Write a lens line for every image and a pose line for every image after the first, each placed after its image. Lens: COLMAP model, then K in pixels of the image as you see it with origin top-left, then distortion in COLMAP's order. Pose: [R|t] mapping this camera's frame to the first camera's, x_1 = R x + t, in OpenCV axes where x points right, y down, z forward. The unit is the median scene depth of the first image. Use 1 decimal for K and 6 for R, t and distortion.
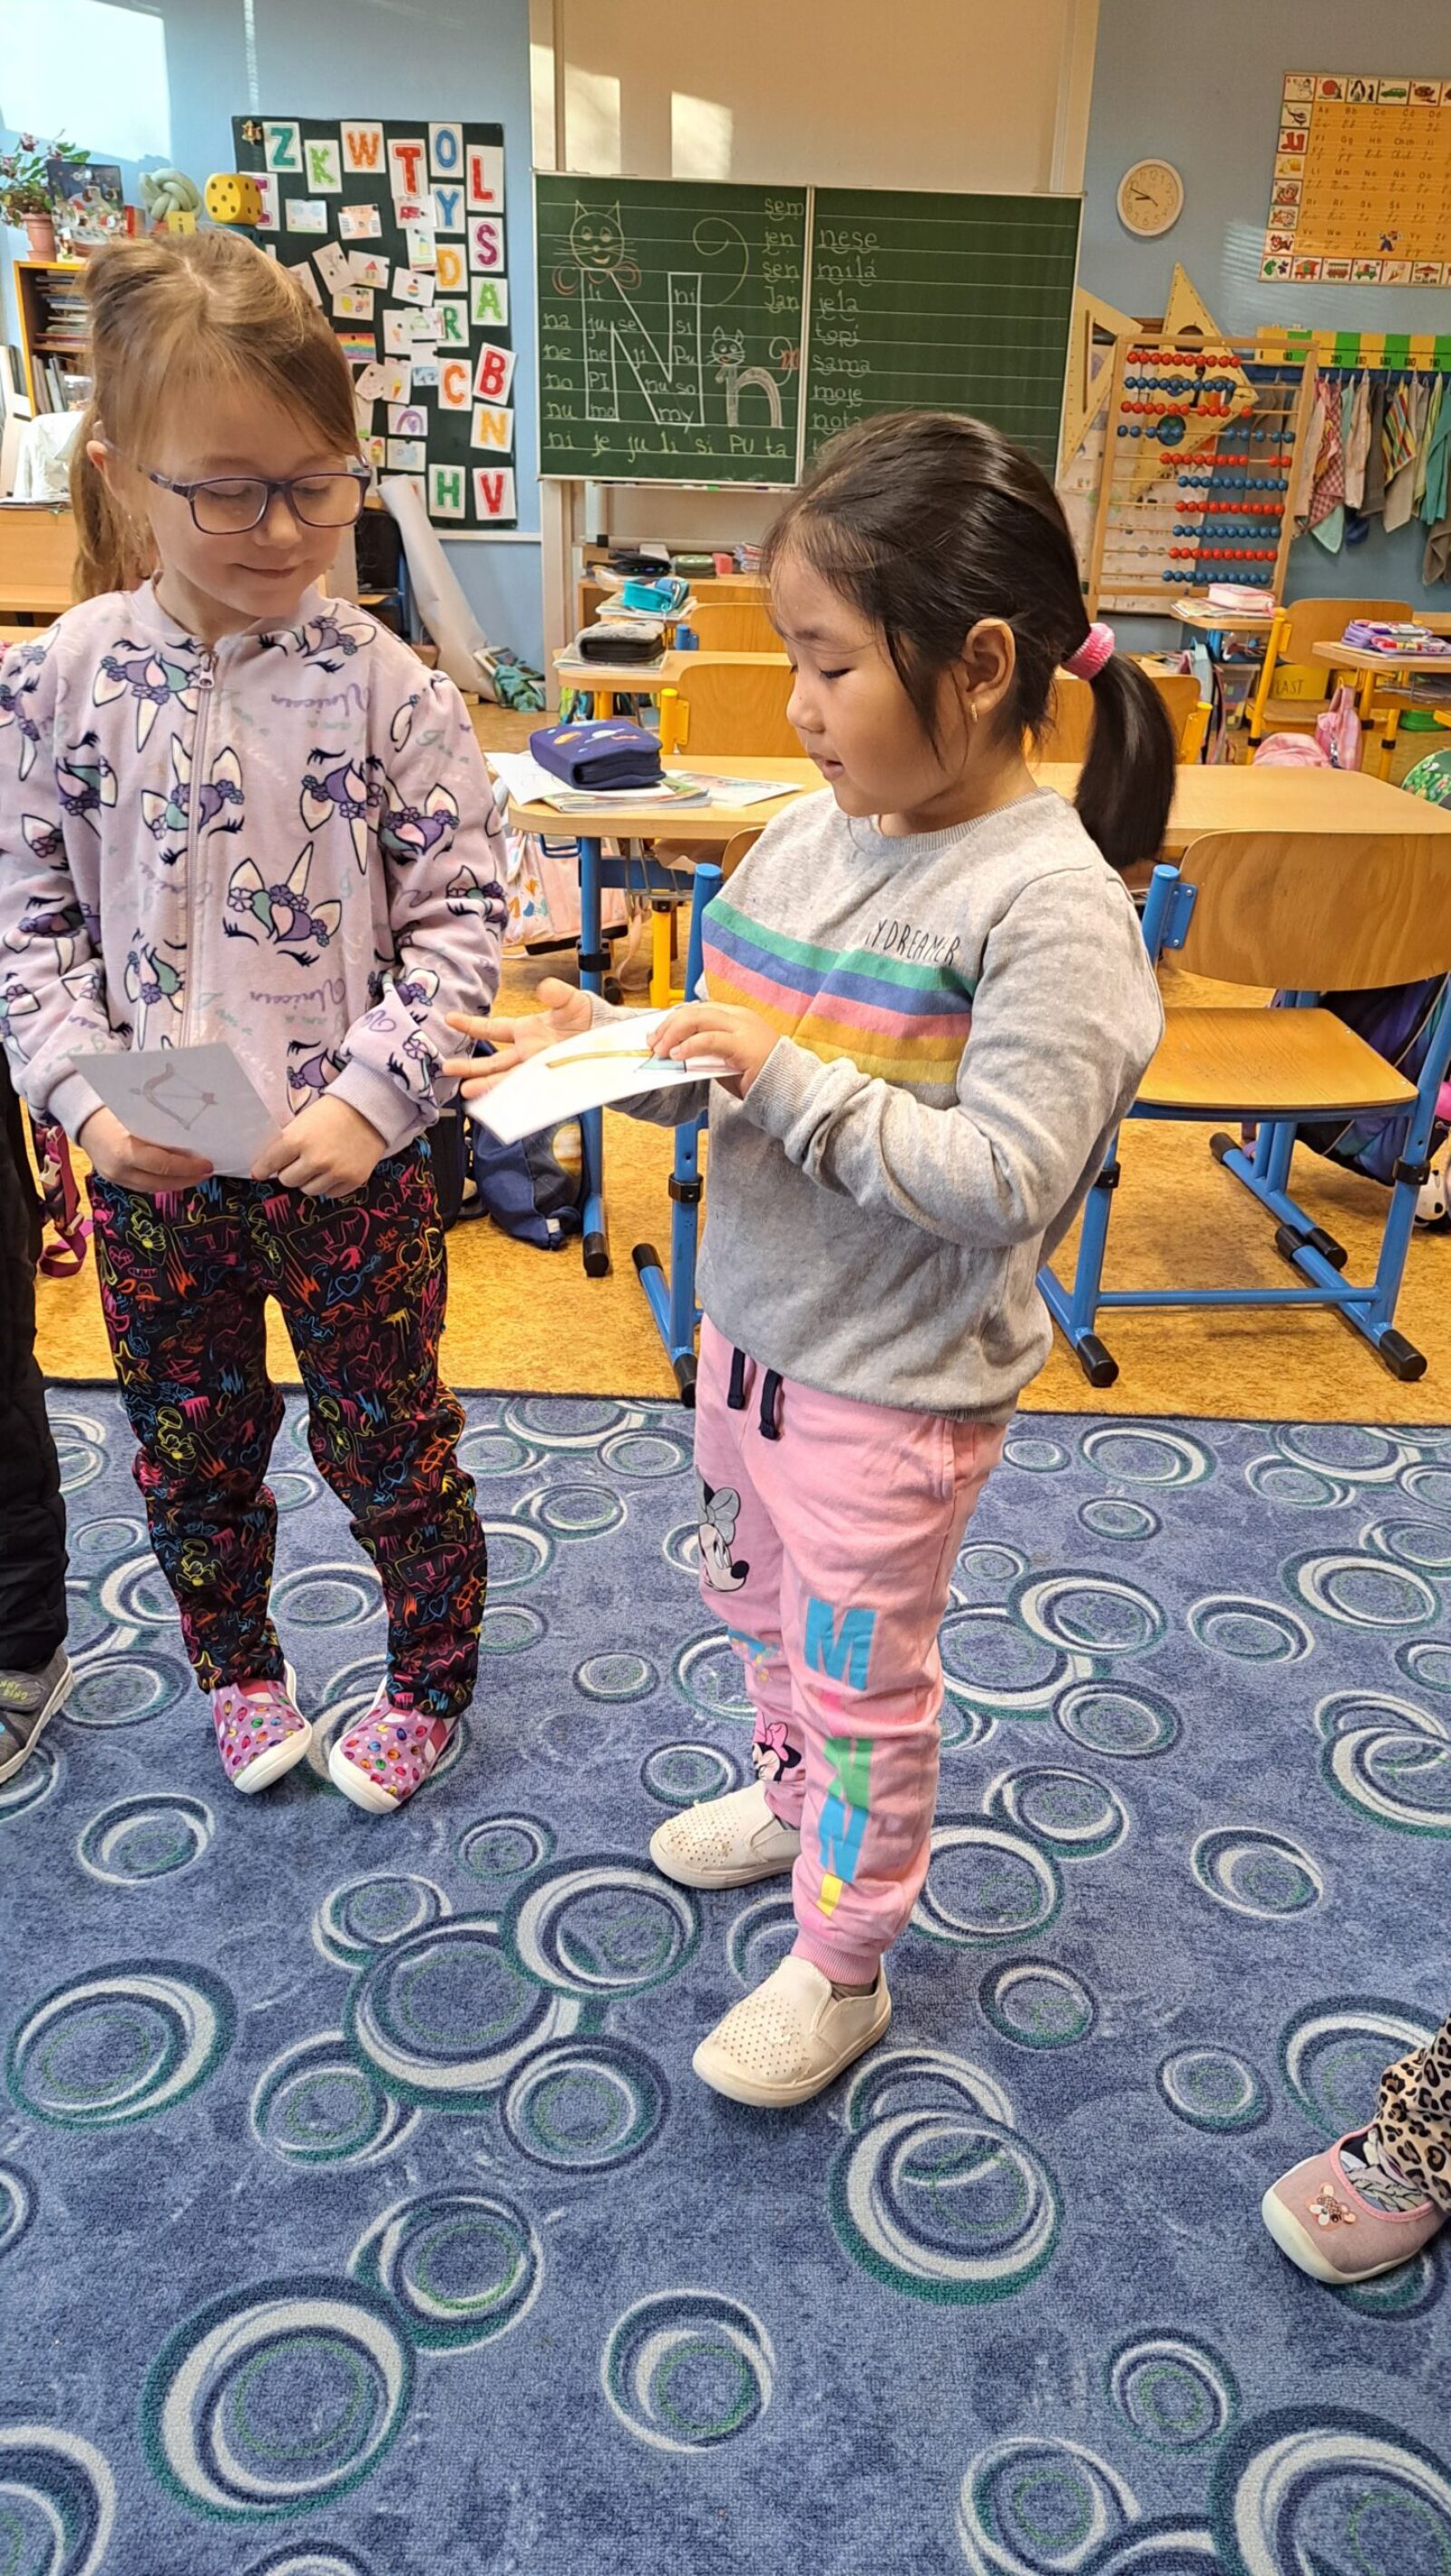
lens RADIAL K [[1895.1, 0, 754.9], [0, 1895.1, 1285.2], [0, 0, 1]] dist [0.080970, -0.093643]
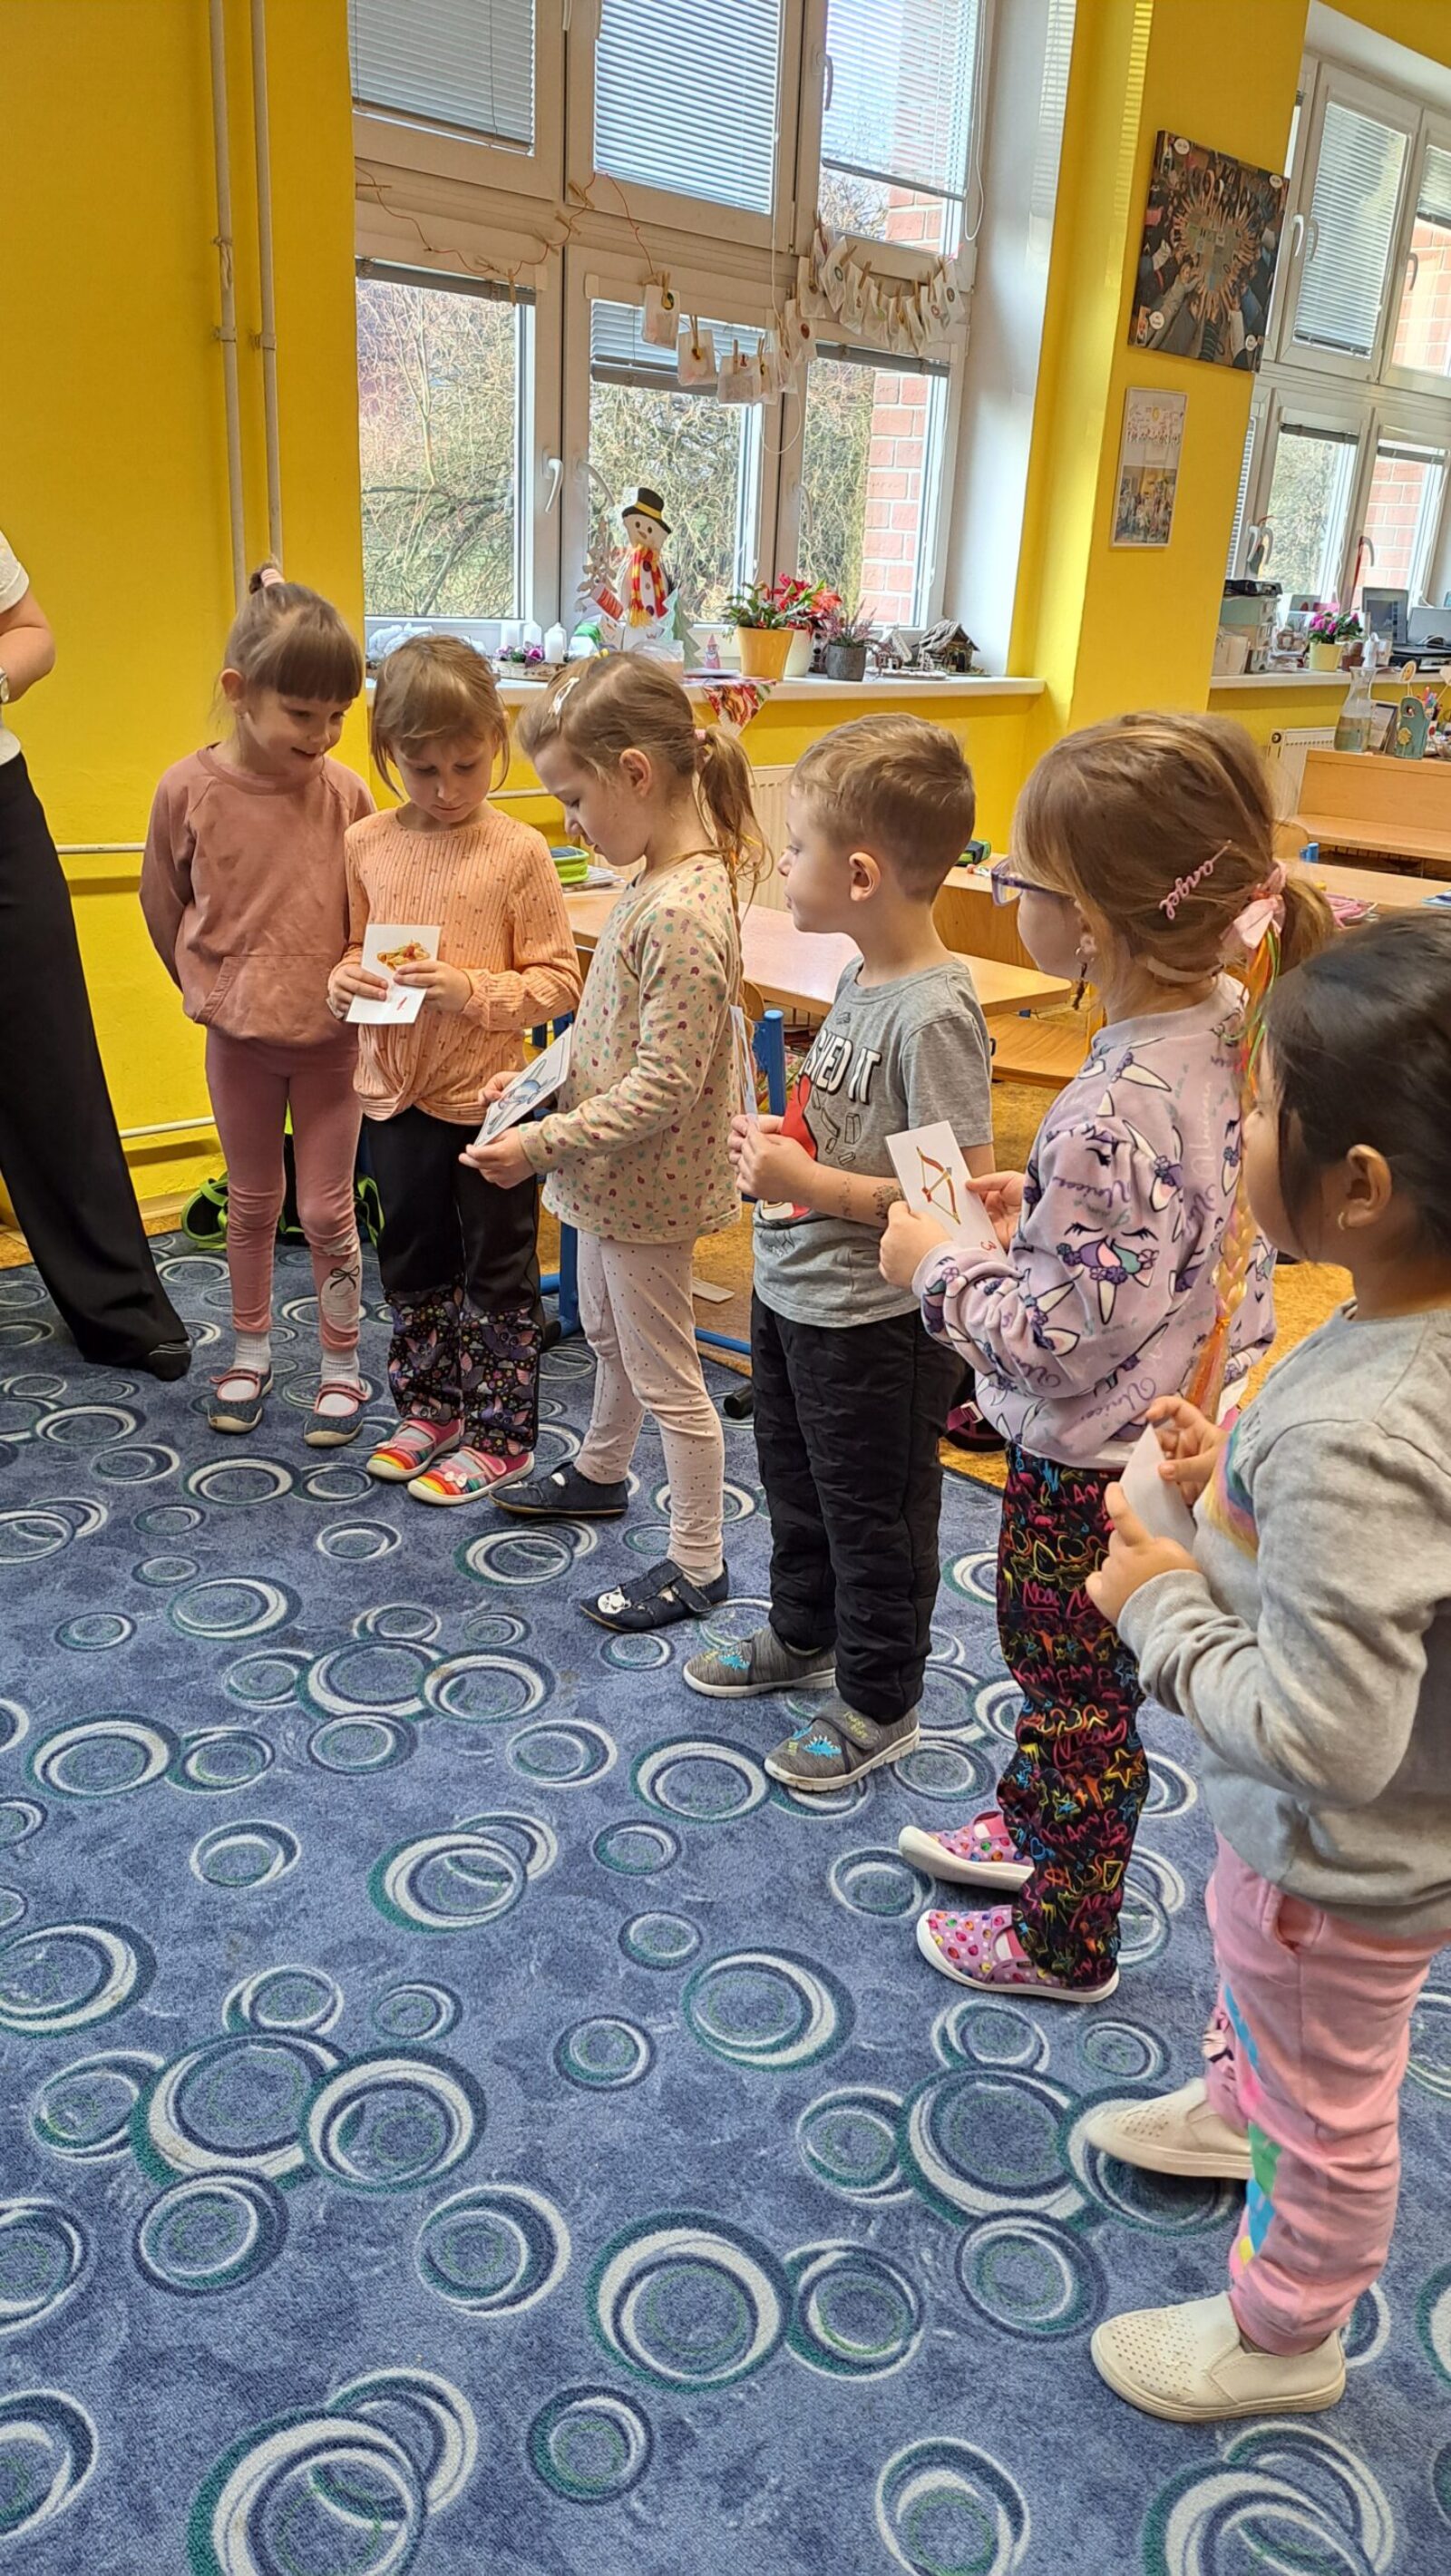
lens RADIAL K [[1842.8, 0, 732.6], [0, 1842.8, 1303.6], [0, 0, 1]] dist [0.073942, -0.074661]
pose [[0.698754, 0.271879, -0.661683, 0.113658], [-0.323498, 0.945076, 0.046700, -0.033846], [0.638037, 0.181421, 0.748328, -0.011685]]
